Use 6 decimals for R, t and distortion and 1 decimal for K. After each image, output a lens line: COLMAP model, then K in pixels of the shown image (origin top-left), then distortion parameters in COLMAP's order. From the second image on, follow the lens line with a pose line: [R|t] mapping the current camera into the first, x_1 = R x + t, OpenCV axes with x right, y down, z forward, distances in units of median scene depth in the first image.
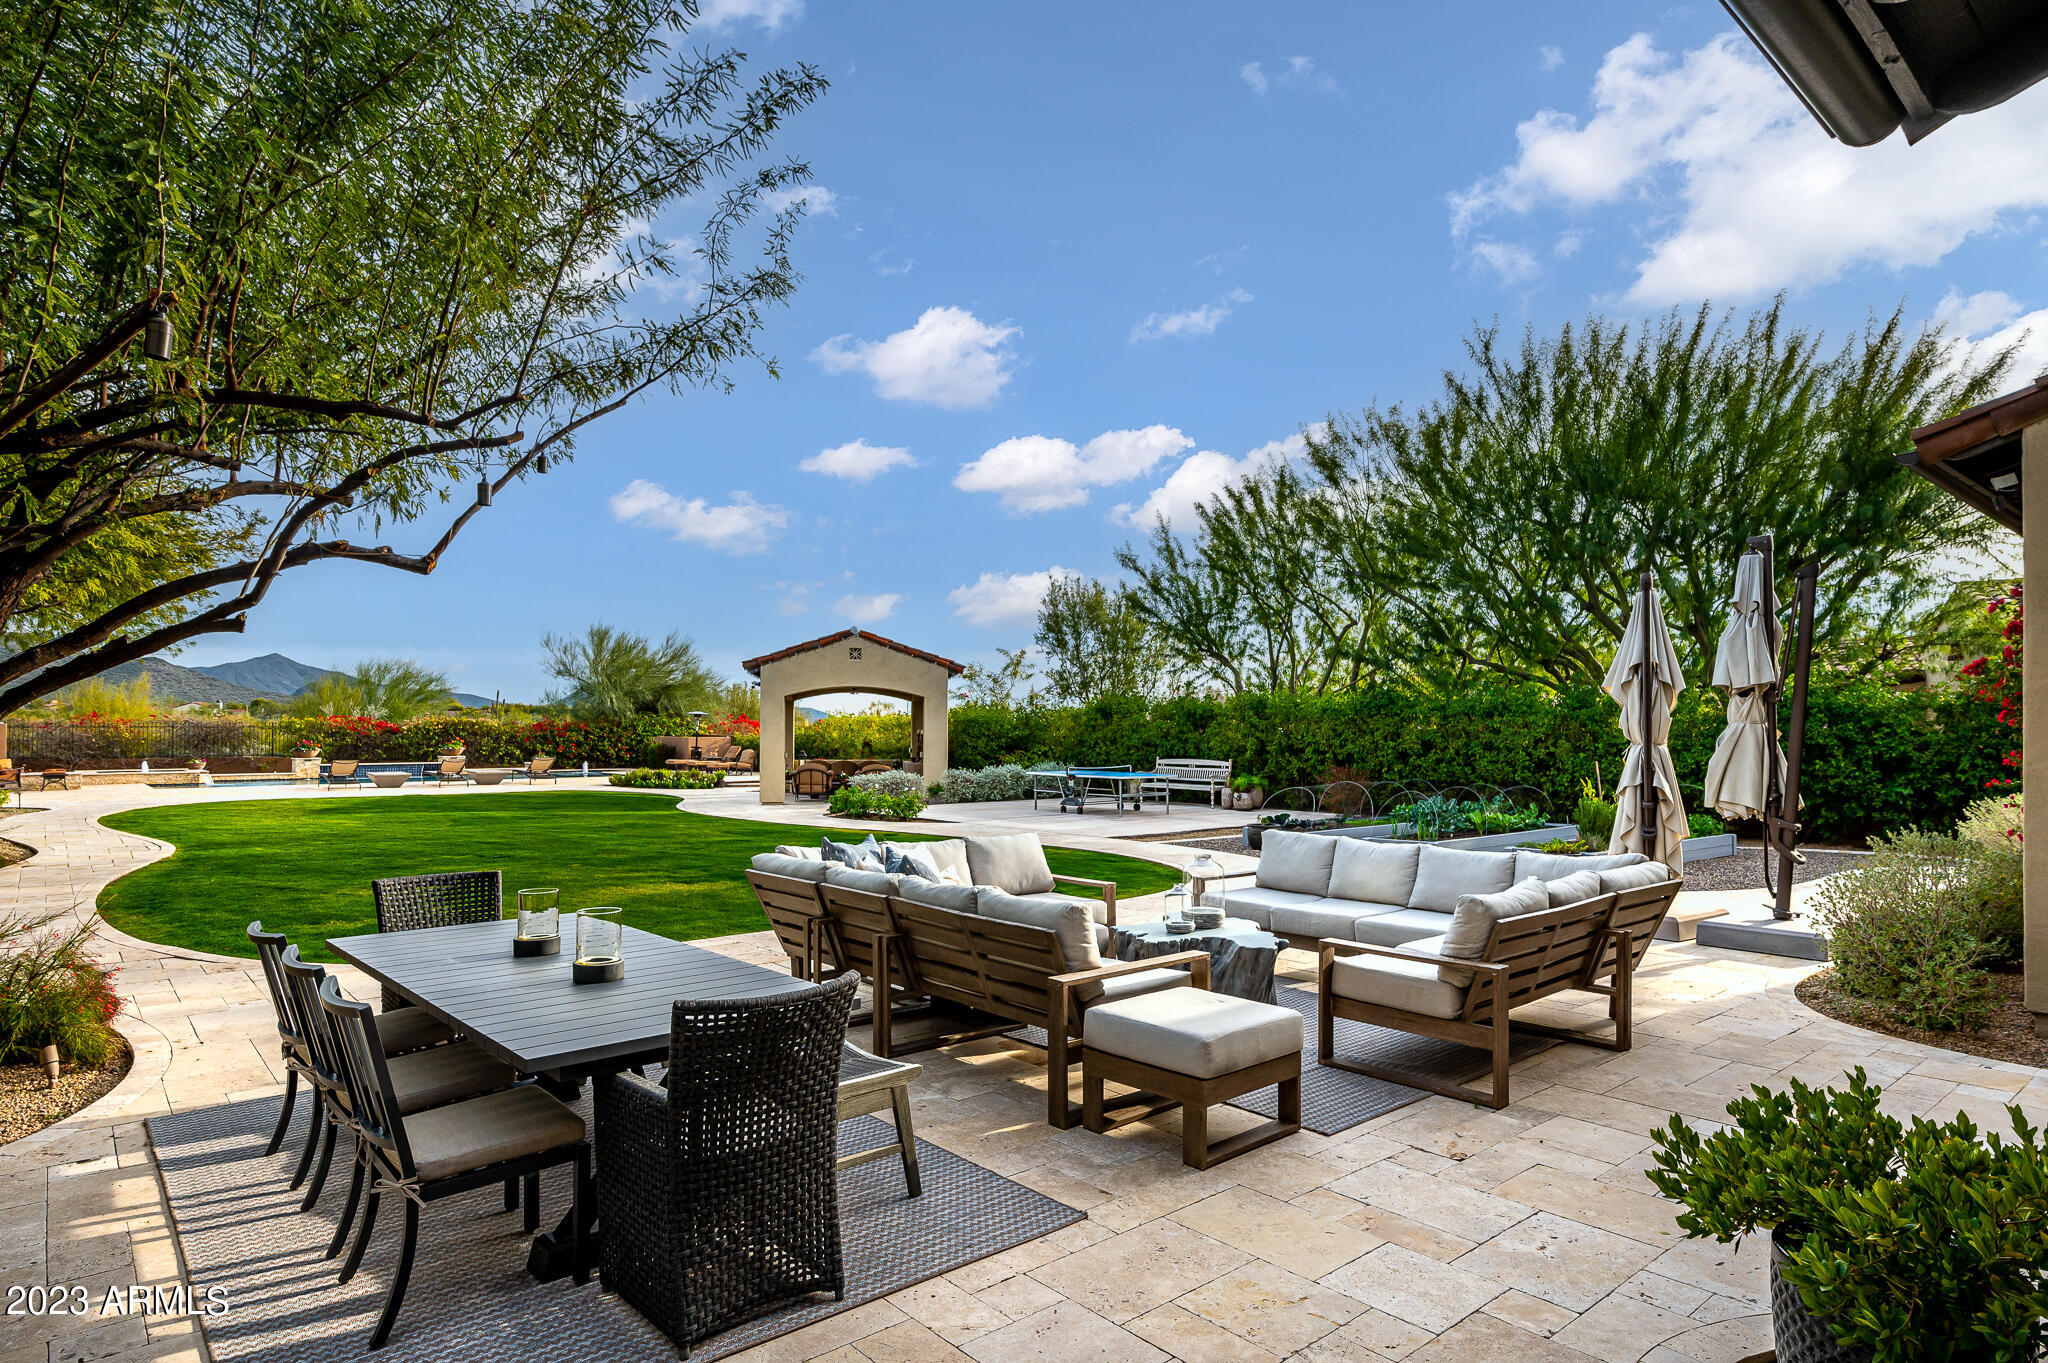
lens RADIAL K [[1131.5, 0, 1055.5], [0, 1131.5, 717.2], [0, 0, 1]] dist [-0.005060, 0.000601]
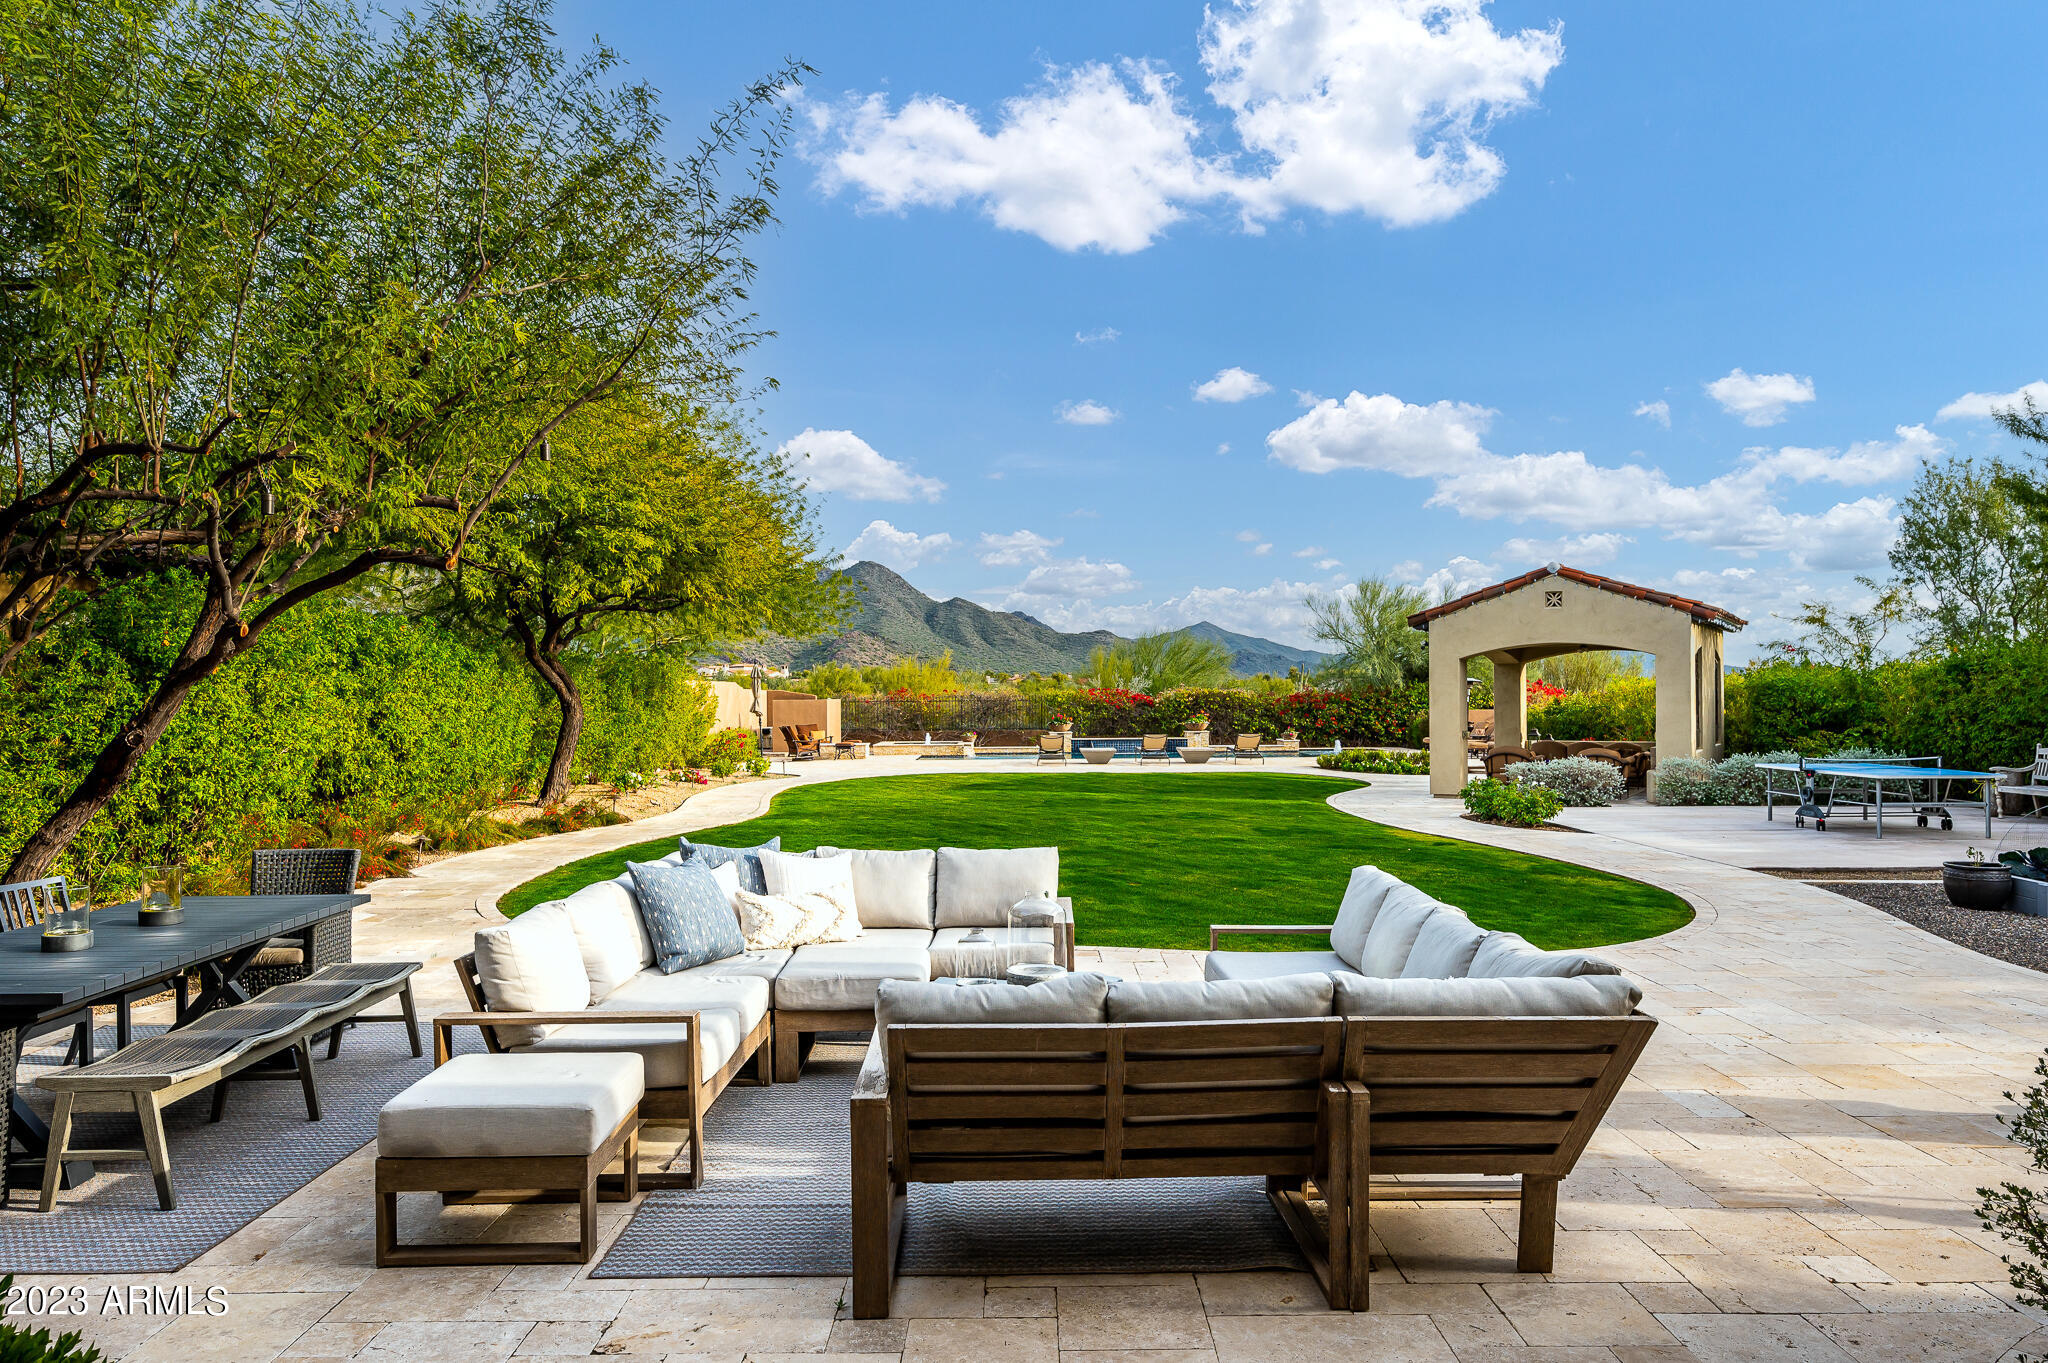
lens RADIAL K [[1426.0, 0, 1068.4], [0, 1426.0, 681.2], [0, 0, 1]] dist [0.025332, -0.000485]
pose [[0.752529, -0.015072, -0.658387, 0.176030], [0.014889, 0.999872, -0.005872, -0.000725], [0.658391, -0.005384, 0.752657, 0.082060]]
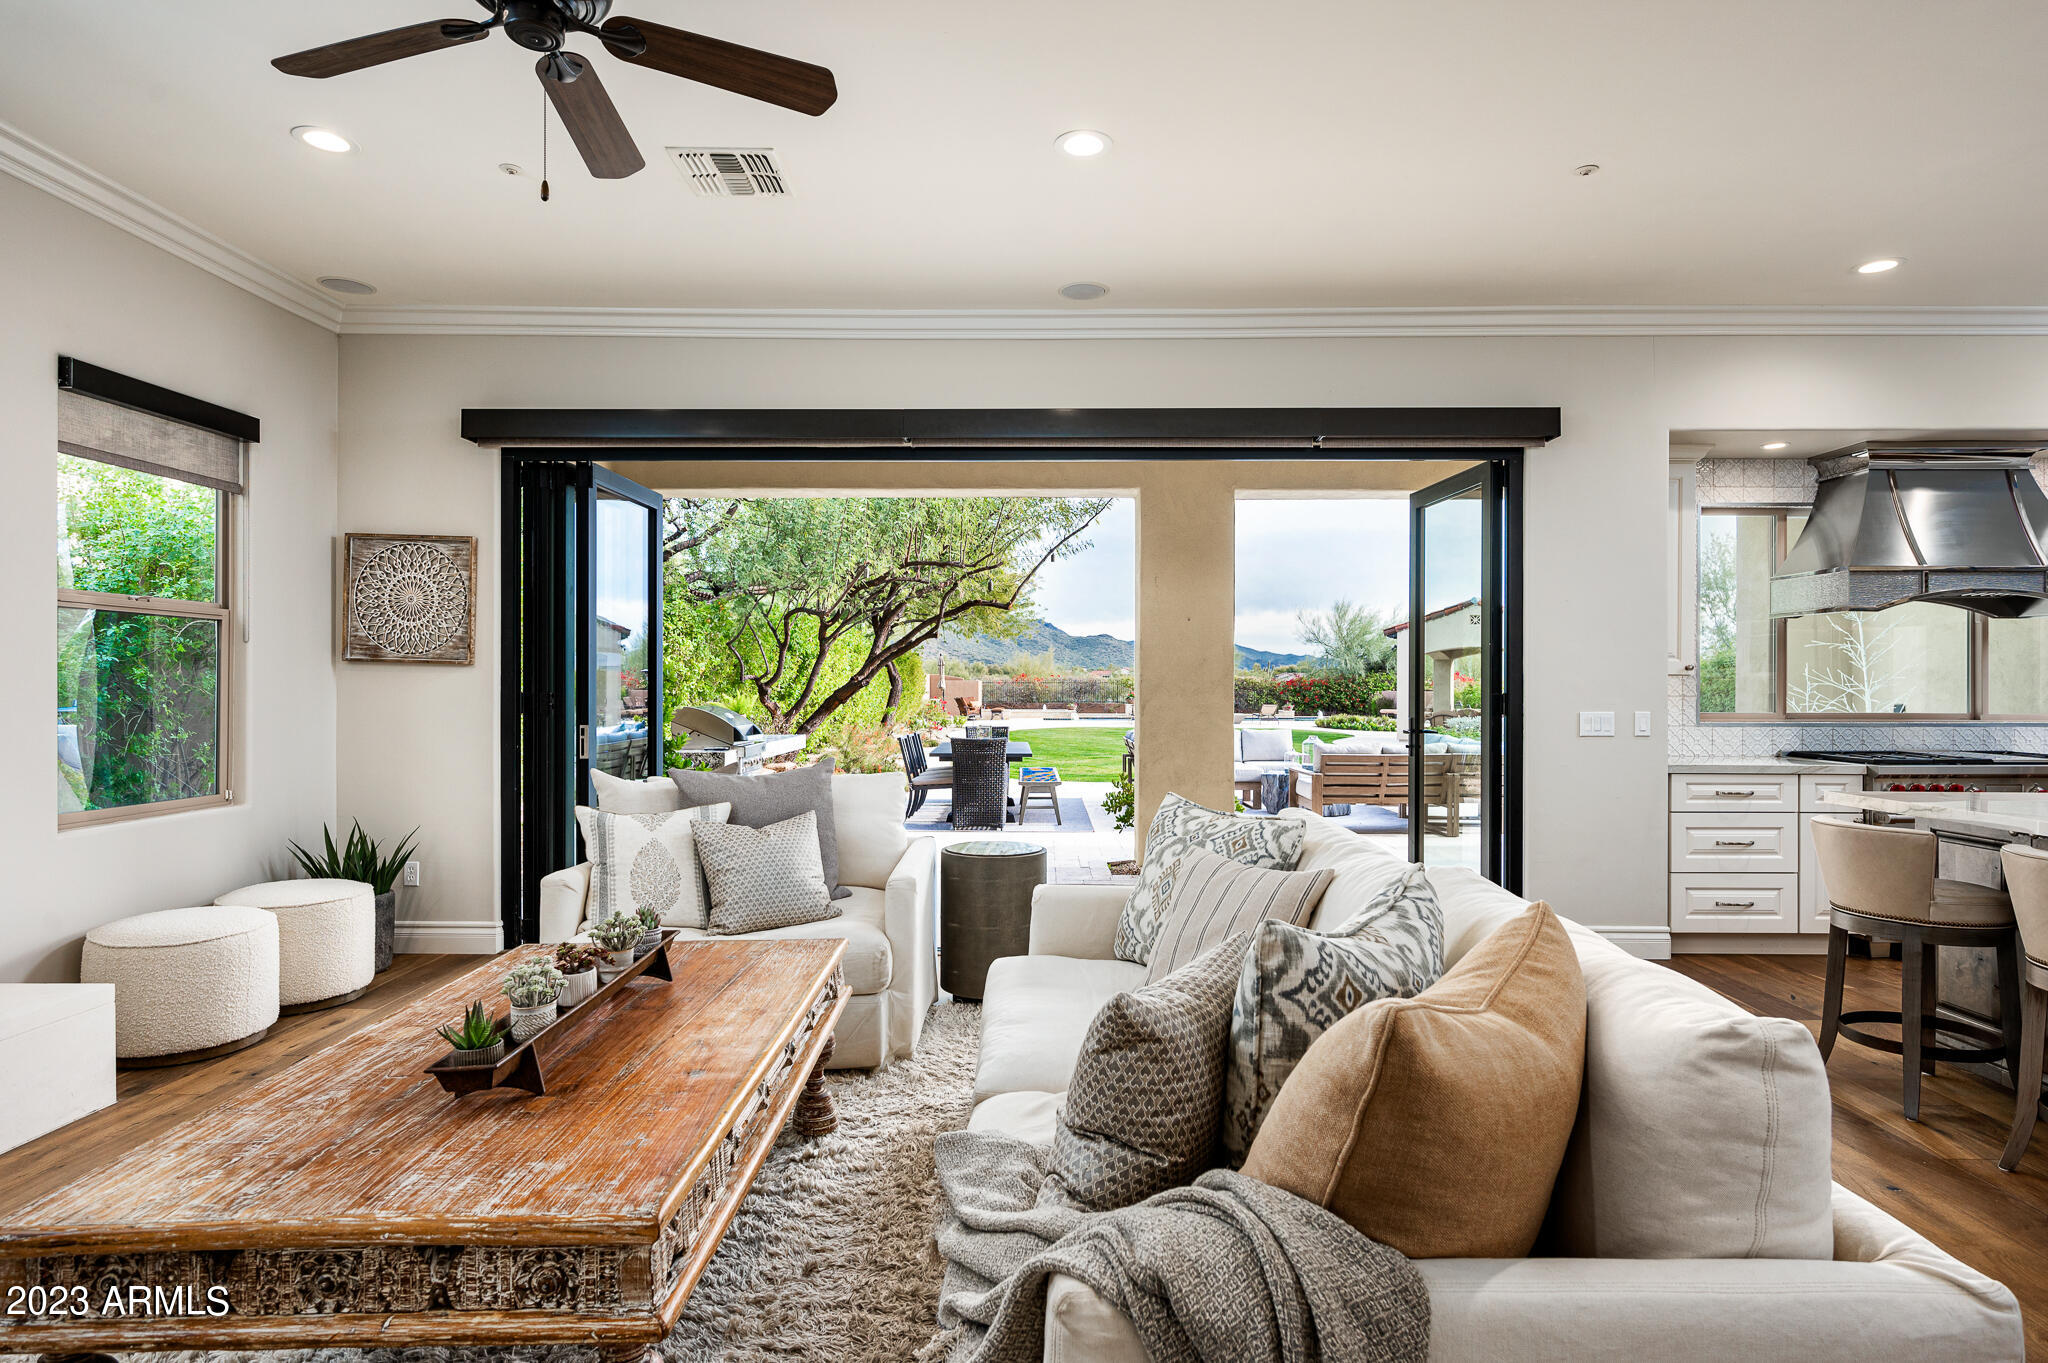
lens RADIAL K [[1131.5, 0, 1029.4], [0, 1131.5, 689.0], [0, 0, 1]] dist [-0.005060, 0.000601]
pose [[0.730904, -0.000295, -0.682480, 0.260935], [0.006896, 0.999952, 0.006953, 0.006036], [0.682446, -0.009789, 0.730871, -0.173266]]
